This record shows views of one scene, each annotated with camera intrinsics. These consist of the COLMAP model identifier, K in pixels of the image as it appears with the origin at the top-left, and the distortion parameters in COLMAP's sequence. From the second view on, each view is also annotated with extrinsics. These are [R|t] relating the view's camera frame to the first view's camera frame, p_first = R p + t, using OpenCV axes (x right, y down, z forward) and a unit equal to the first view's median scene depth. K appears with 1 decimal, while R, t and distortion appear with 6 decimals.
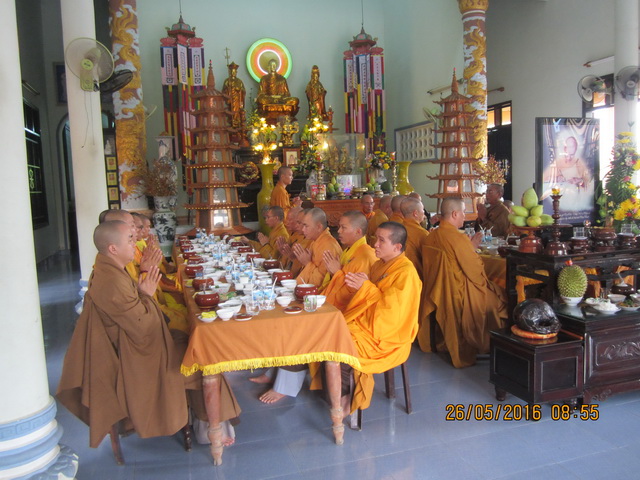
lens RADIAL K [[523.0, 0, 319.0], [0, 523.0, 239.2], [0, 0, 1]] dist [-0.051134, 0.012574]
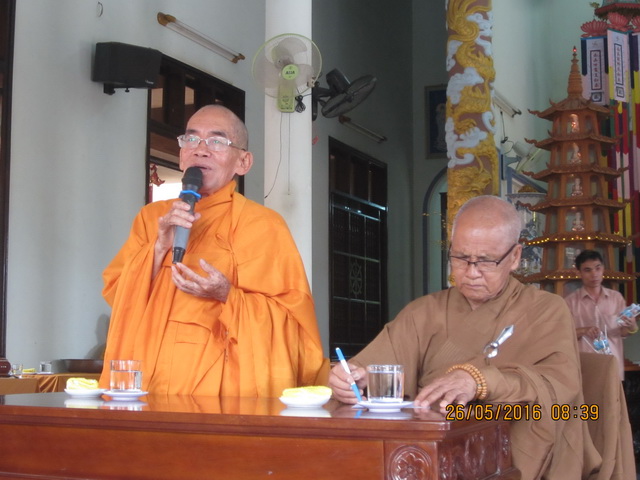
lens RADIAL K [[1106.4, 0, 321.5], [0, 1106.4, 242.1], [0, 0, 1]] dist [-0.154681, 0.000000]
pose [[0.763075, -0.025789, -0.645795, 0.217208], [-0.094825, 0.983923, -0.151337, 0.035600], [0.639316, 0.176719, 0.748362, 0.009811]]
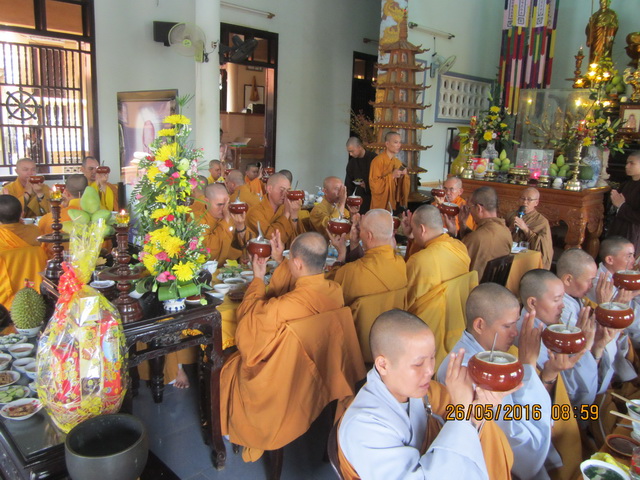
lens RADIAL K [[523.0, 0, 320.7], [0, 523.0, 239.8], [0, 0, 1]] dist [-0.051134, 0.012574]
pose [[0.471683, 0.240080, -0.848456, 0.401222], [-0.145400, 0.970226, 0.193704, -0.071349], [0.869698, 0.031999, 0.492546, 0.295651]]
